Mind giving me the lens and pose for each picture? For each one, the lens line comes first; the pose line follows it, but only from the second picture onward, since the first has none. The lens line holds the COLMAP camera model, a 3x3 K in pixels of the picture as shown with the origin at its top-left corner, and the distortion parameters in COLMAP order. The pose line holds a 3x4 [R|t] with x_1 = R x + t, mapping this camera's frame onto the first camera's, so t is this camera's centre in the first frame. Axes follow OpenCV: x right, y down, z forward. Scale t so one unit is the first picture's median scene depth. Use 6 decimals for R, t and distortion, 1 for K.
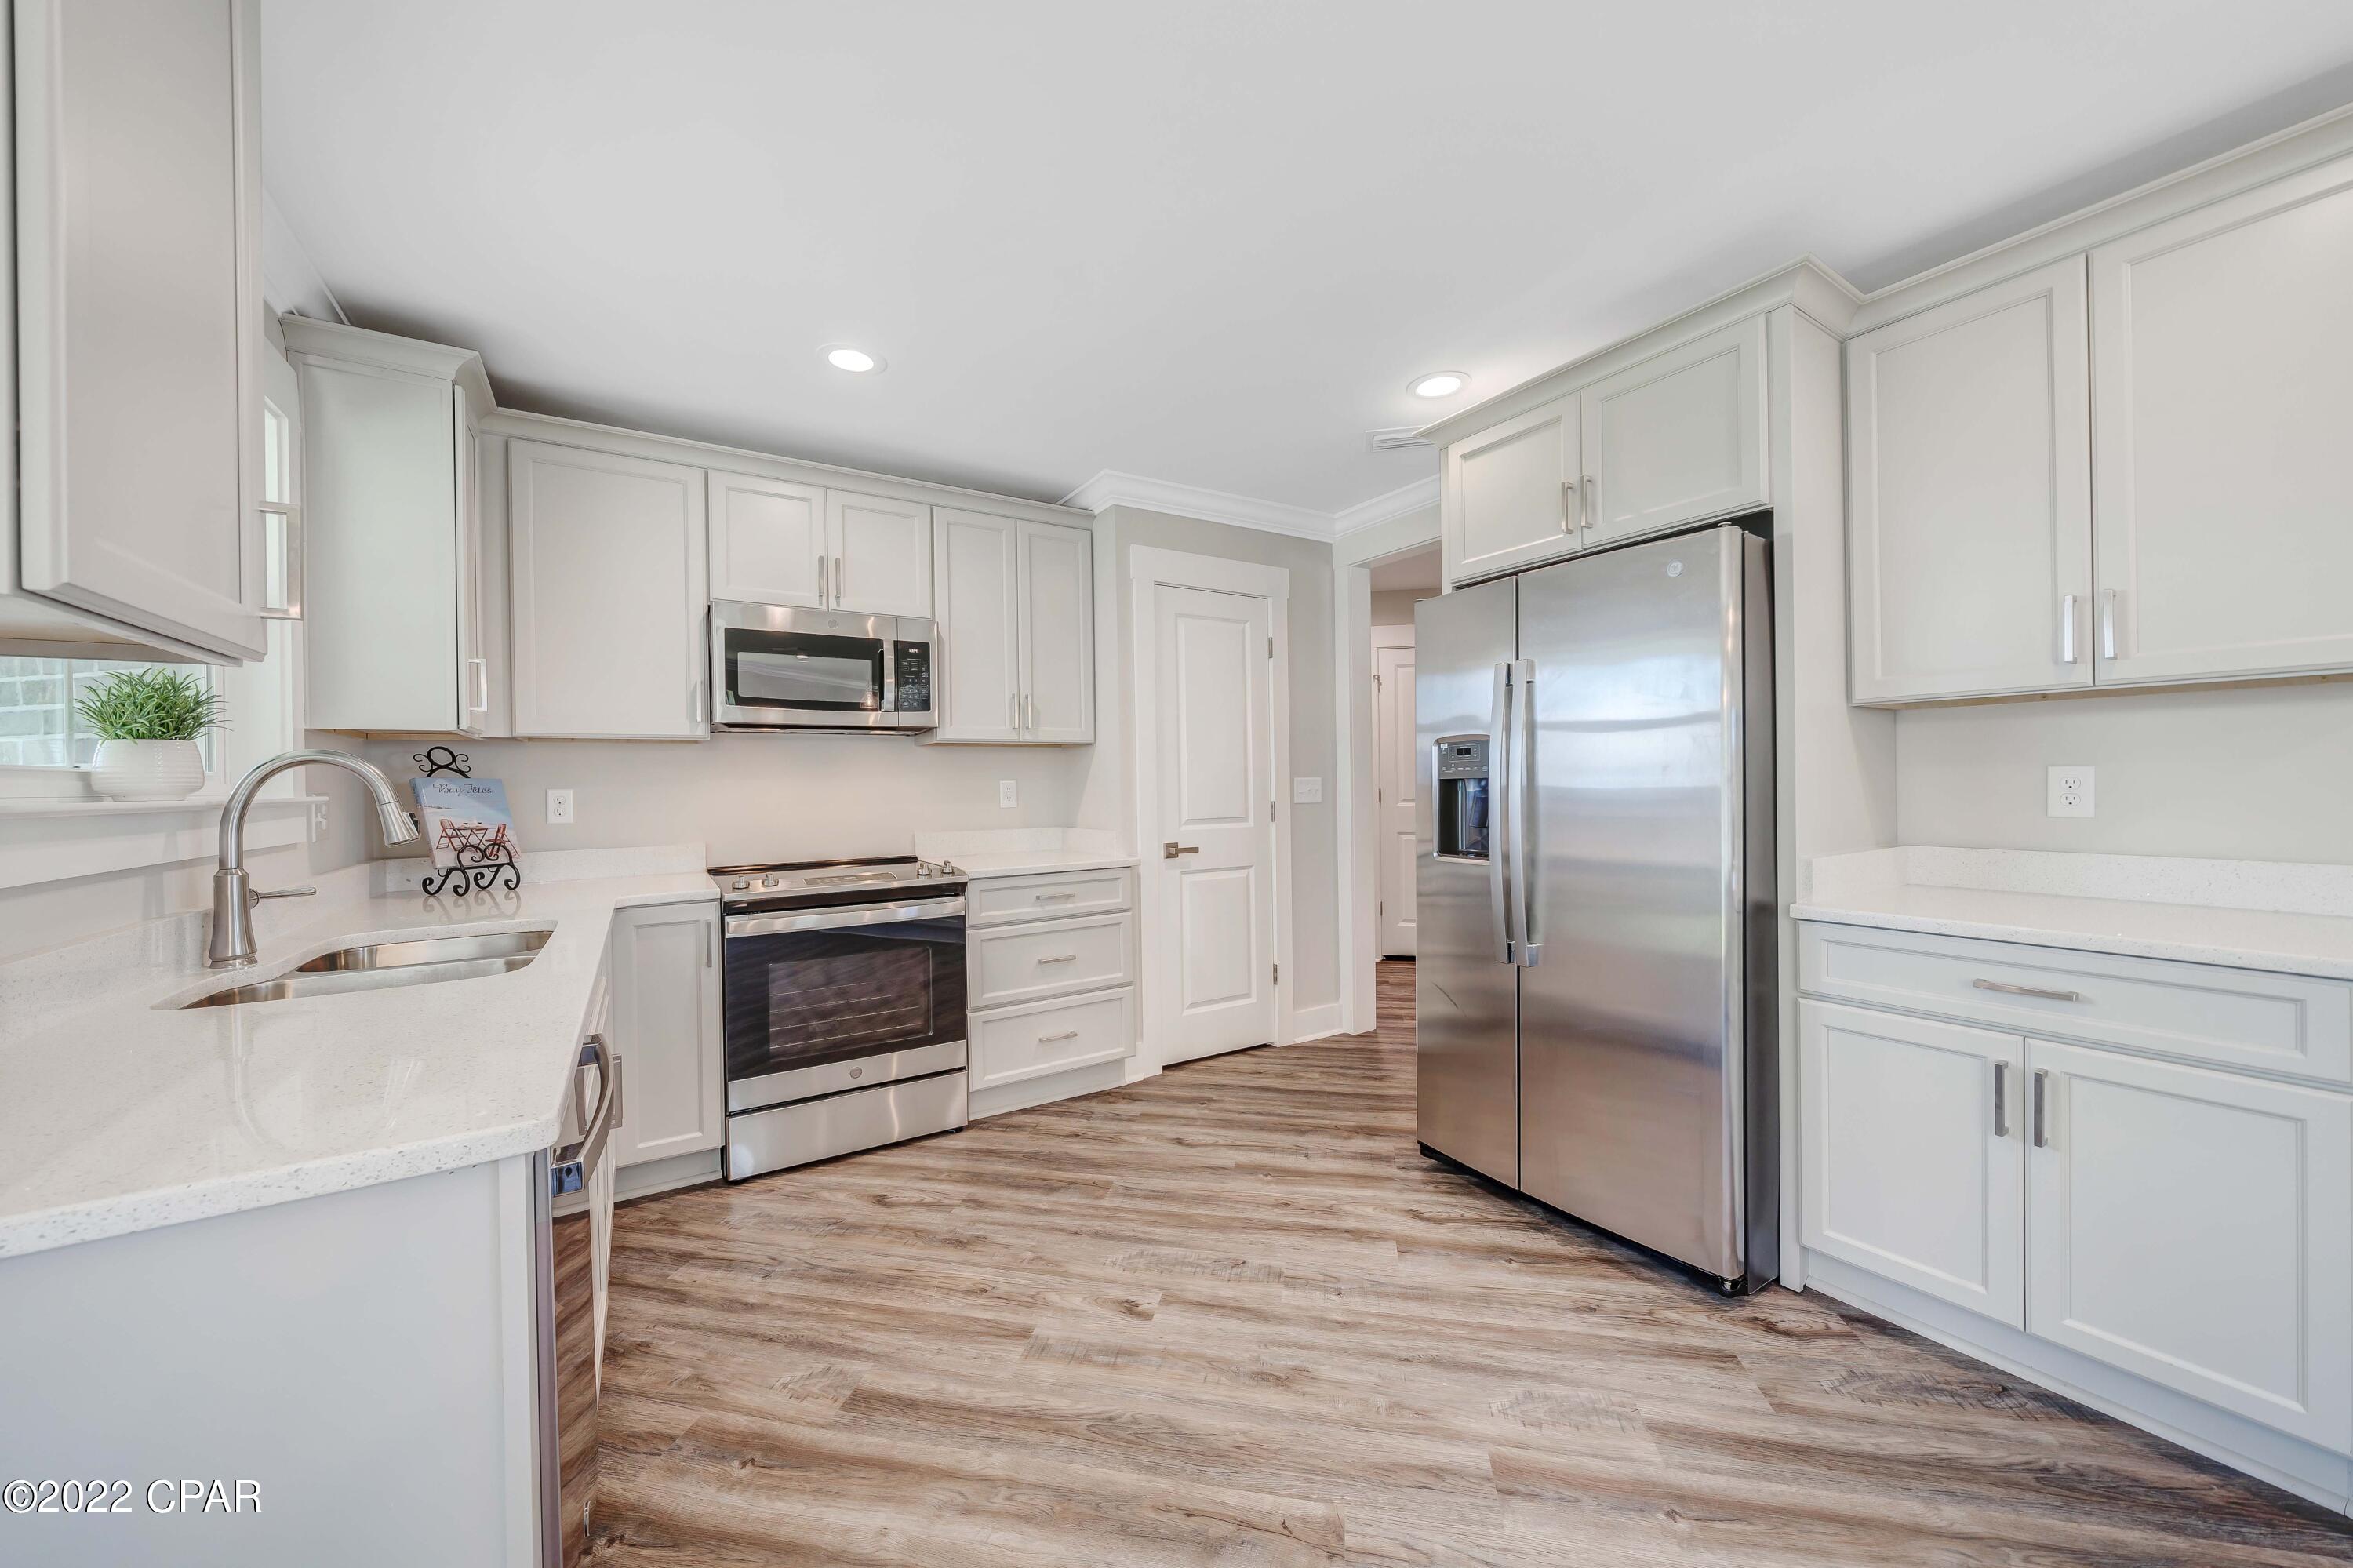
lens RADIAL K [[826.6, 0, 1161.7], [0, 826.6, 781.1], [0, 0, 1]] dist [-0.001731, -0.000161]
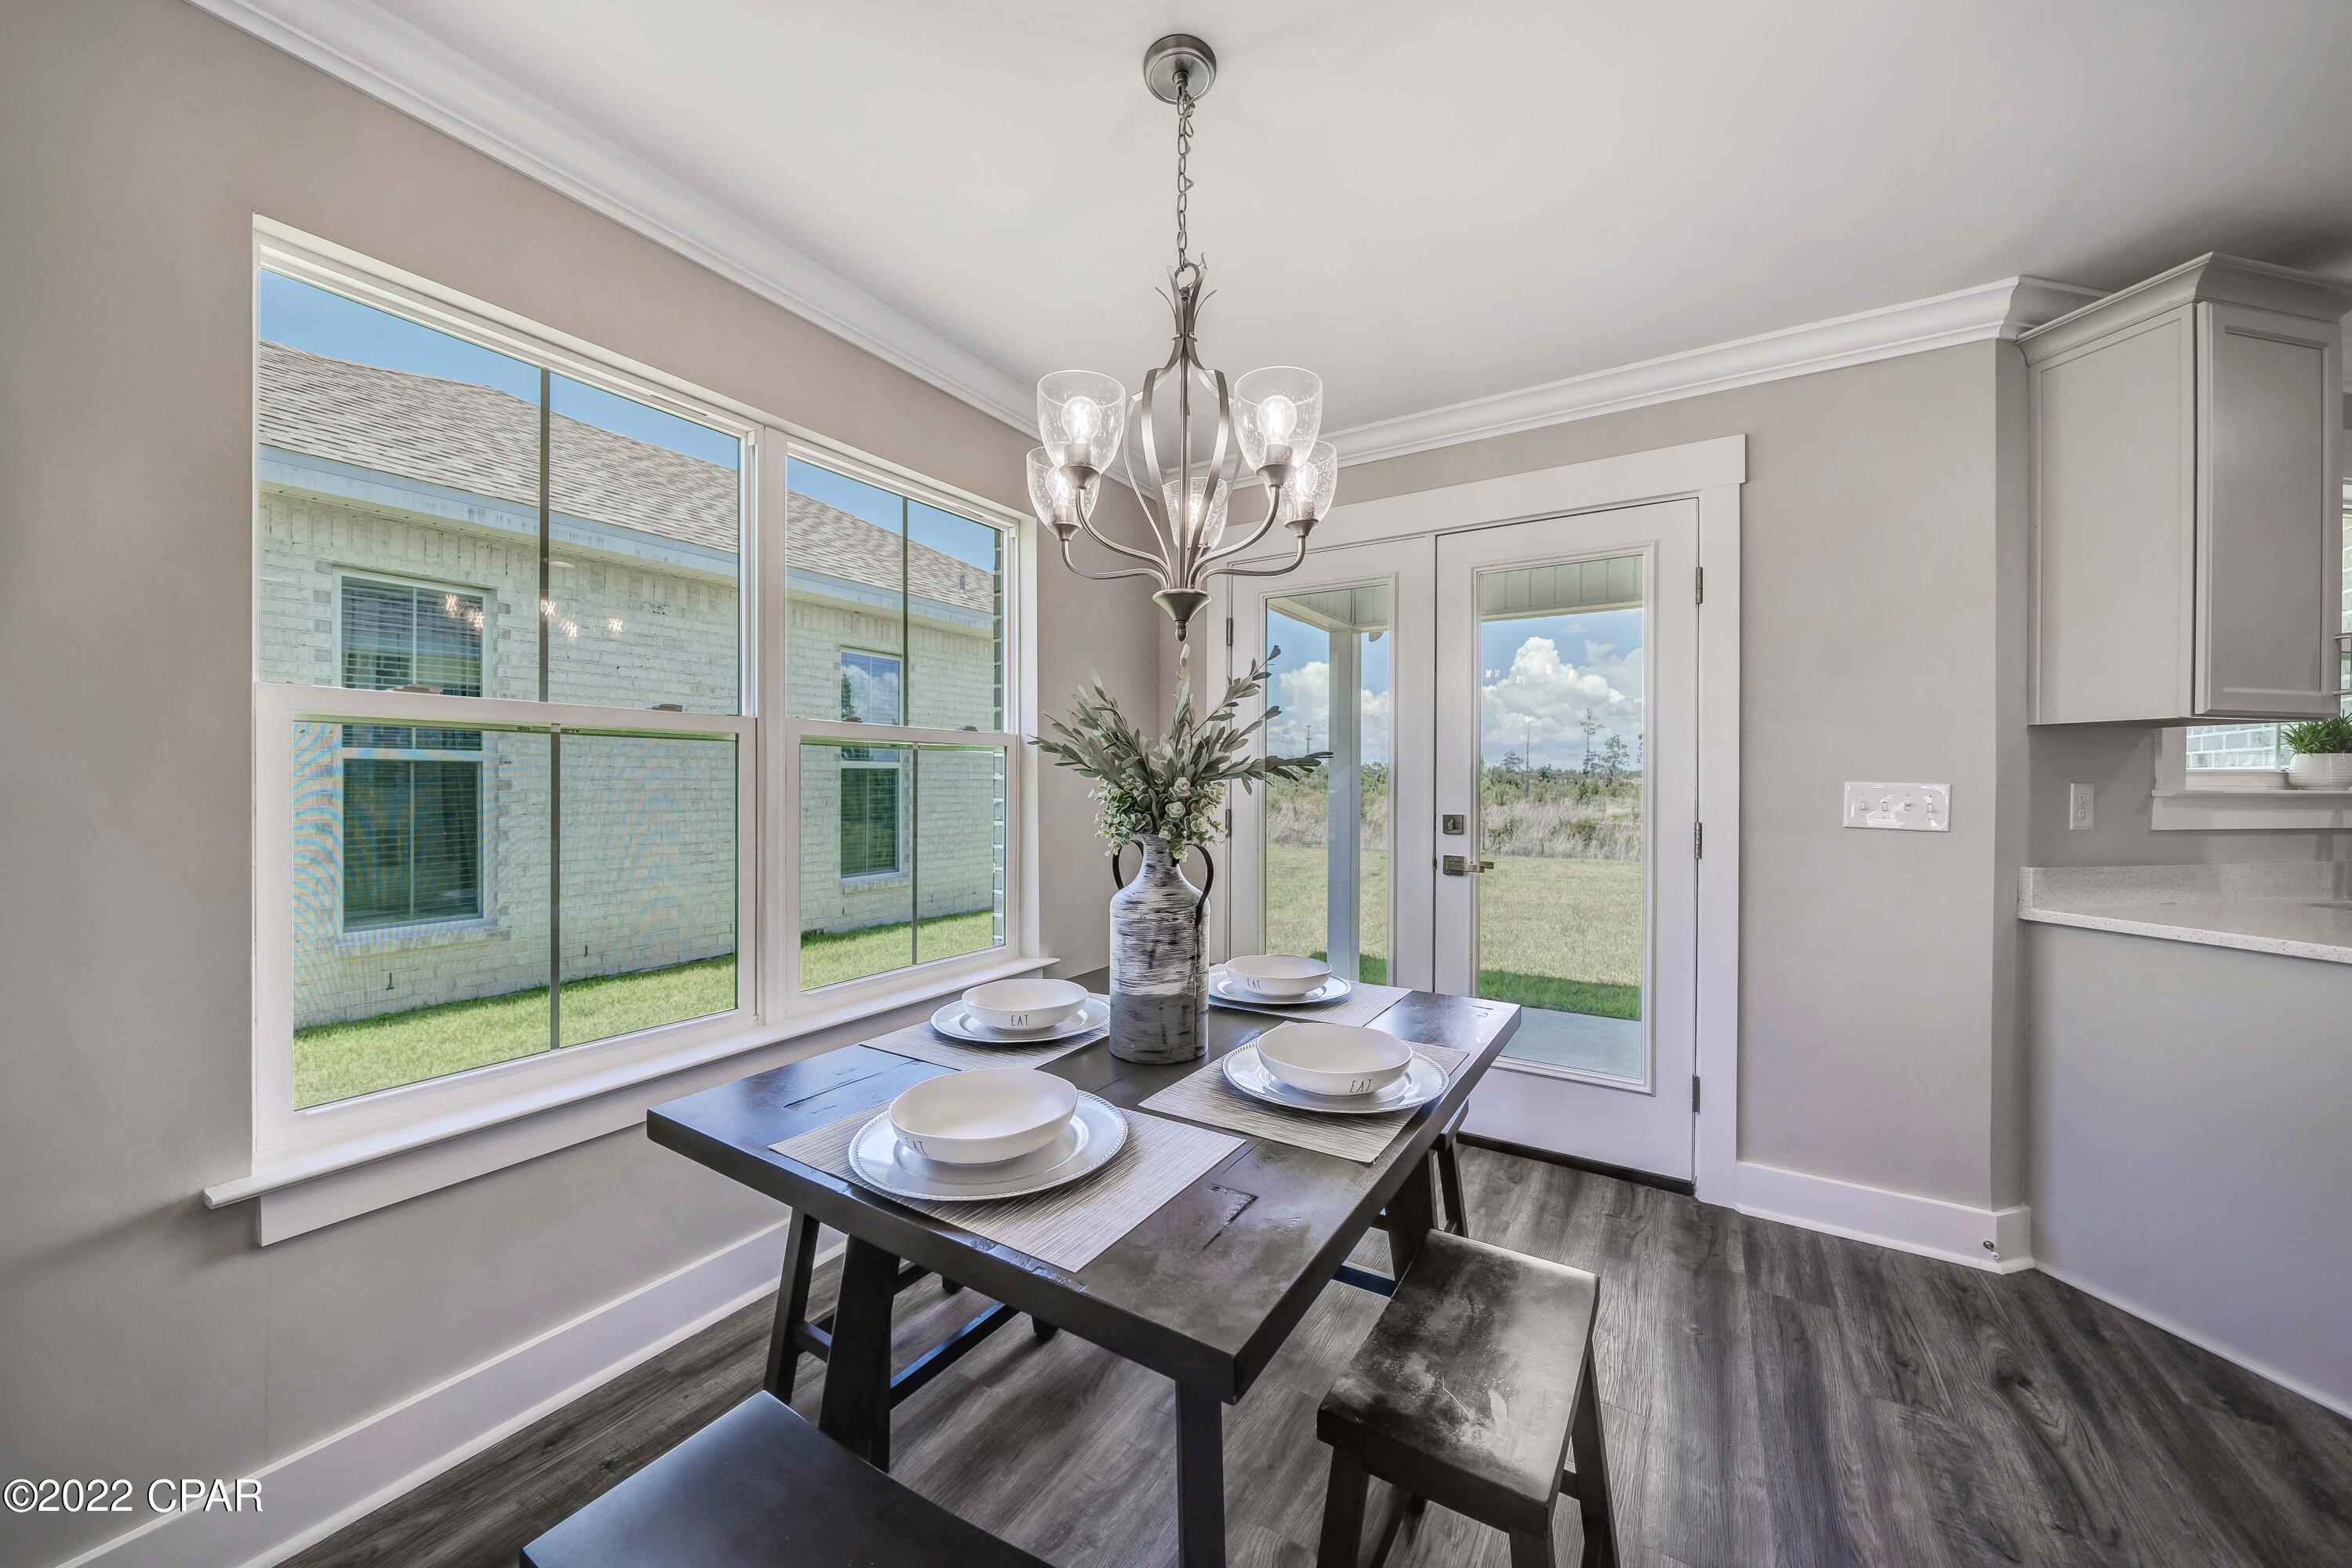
lens RADIAL K [[826.3, 0, 1186.9], [0, 826.3, 781.7], [0, 0, 1]] dist [-0.001731, -0.000161]
pose [[-0.335926, 0.014310, -0.941780, 0.580874], [-0.001662, 0.999874, 0.015785, -0.006956], [0.941887, 0.006868, -0.335860, -0.322087]]
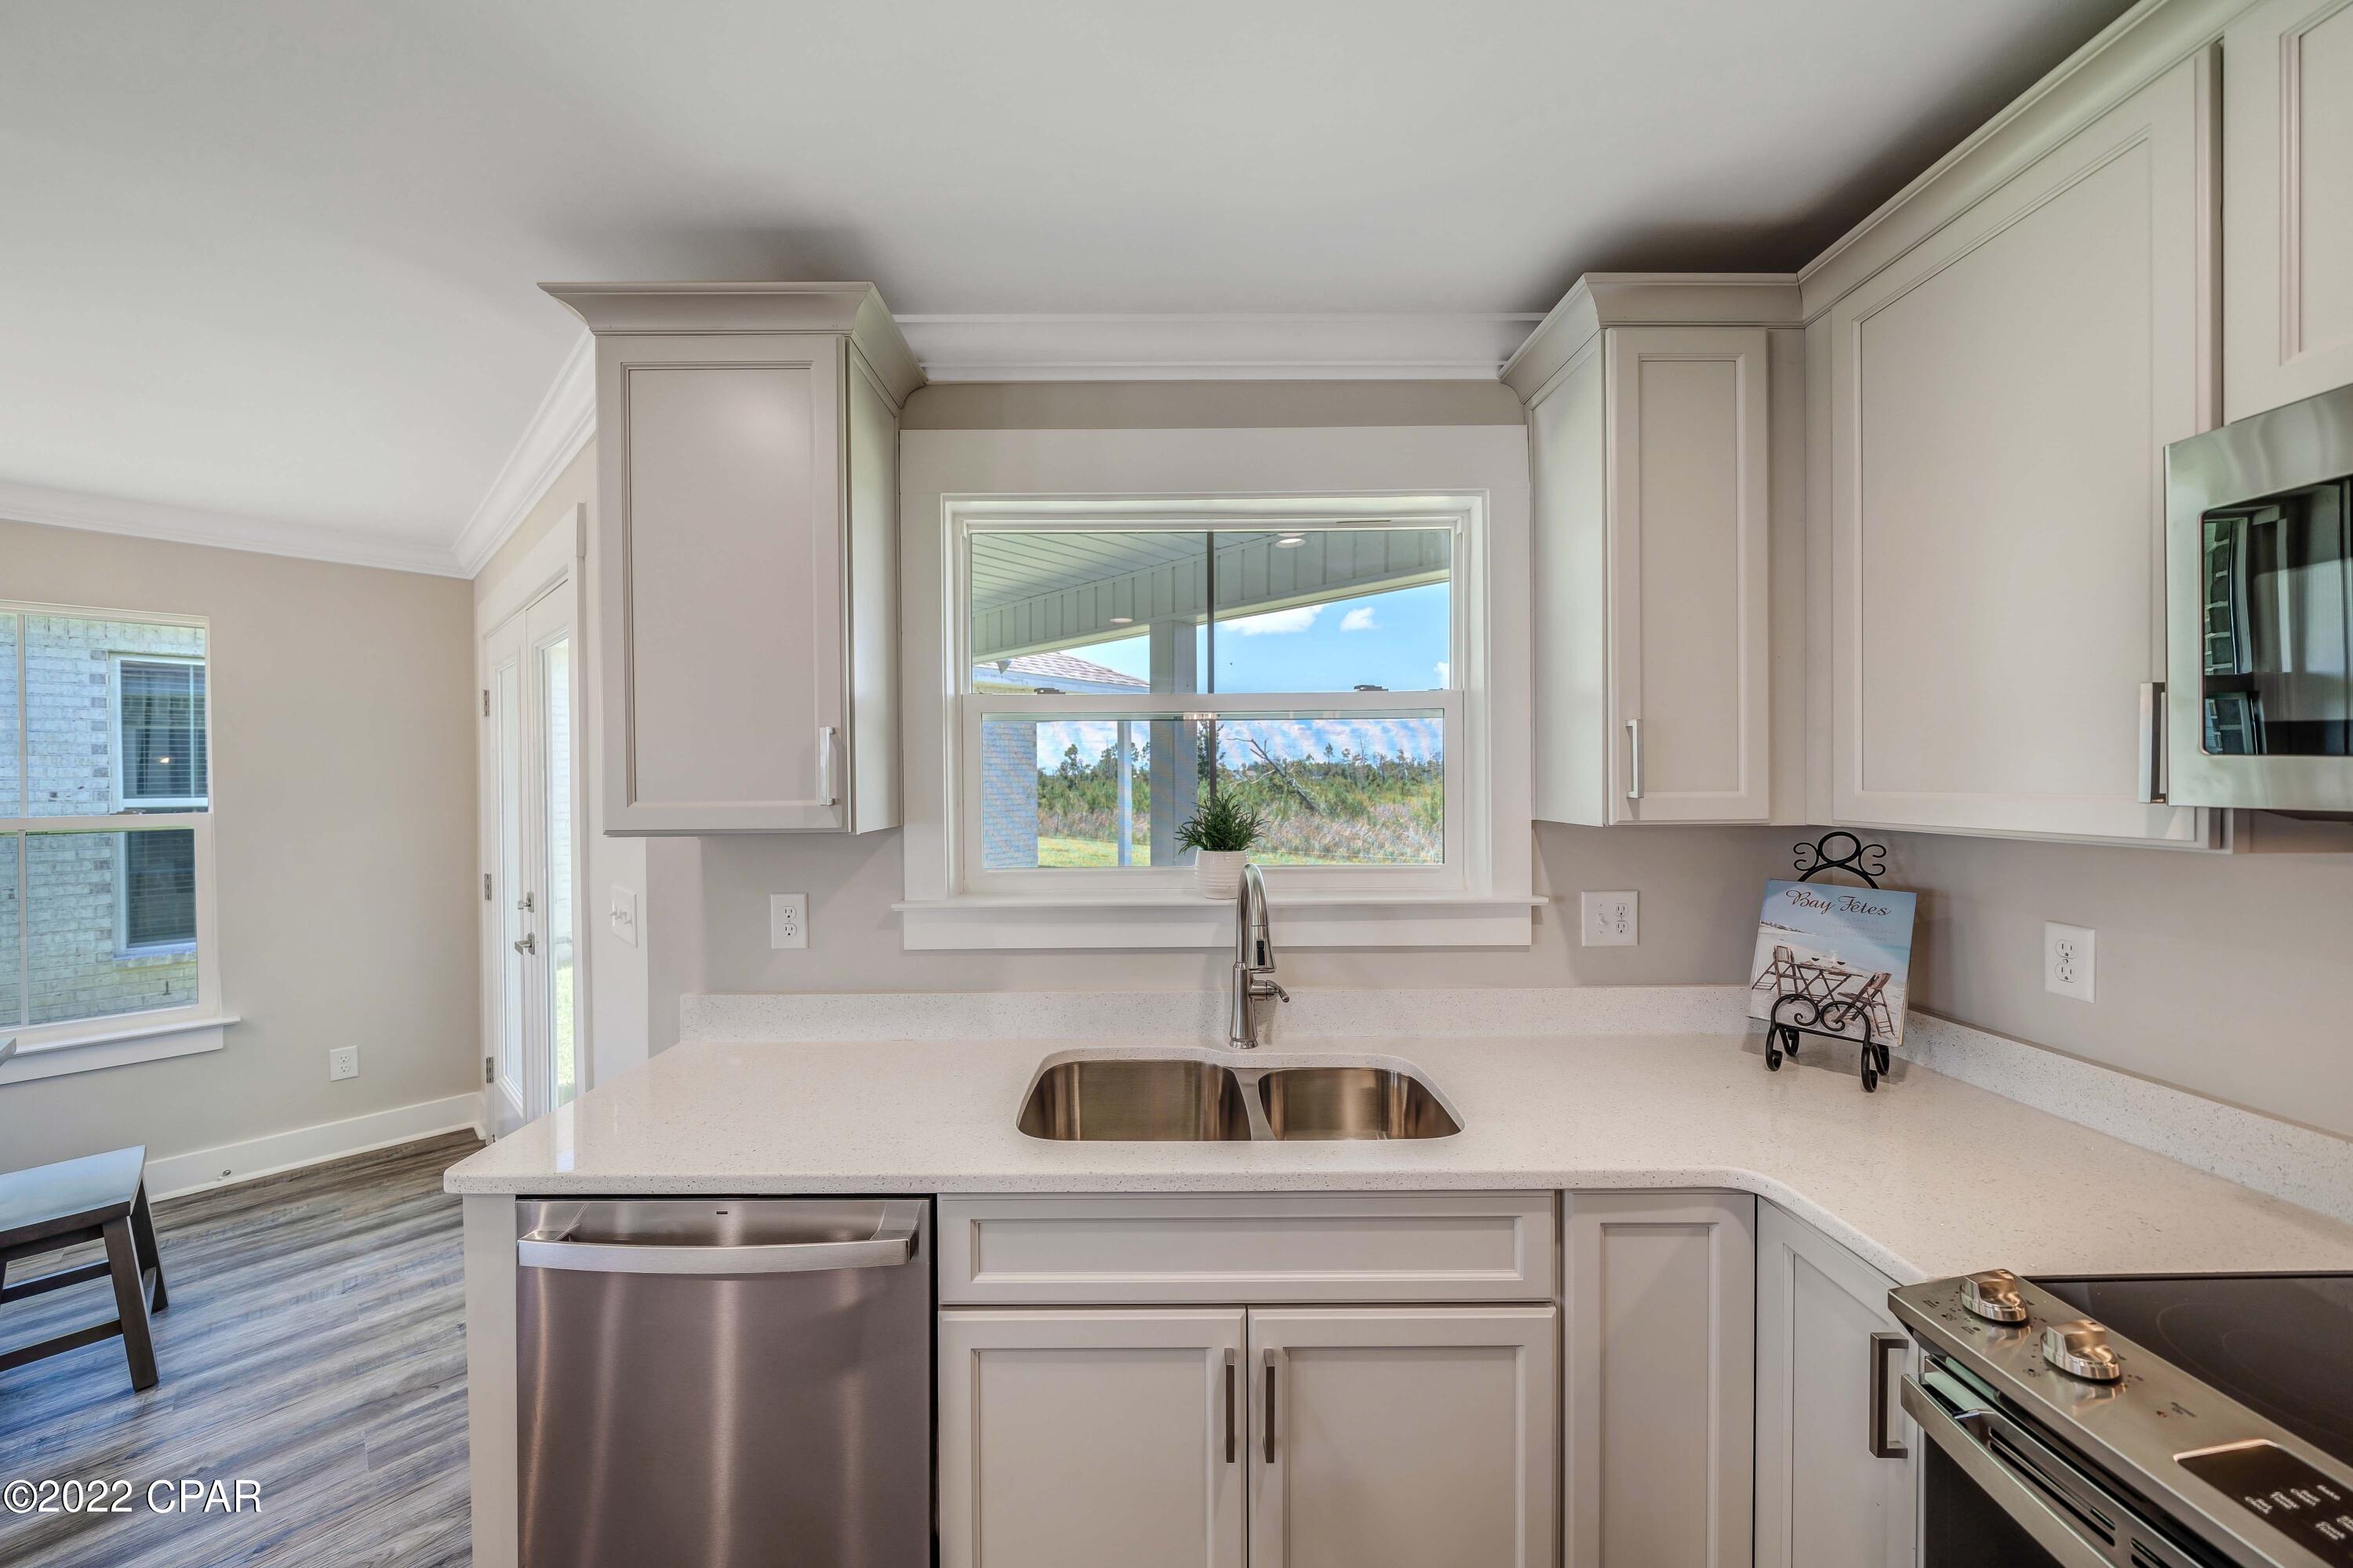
lens RADIAL K [[826.6, 0, 1165.8], [0, 826.6, 785.0], [0, 0, 1]] dist [-0.001731, -0.000161]
pose [[-0.525673, 0.029456, -0.850177, -0.047099], [0.015452, 0.999566, 0.025078, -0.095093], [0.850547, 0.000046, -0.525900, 0.826178]]
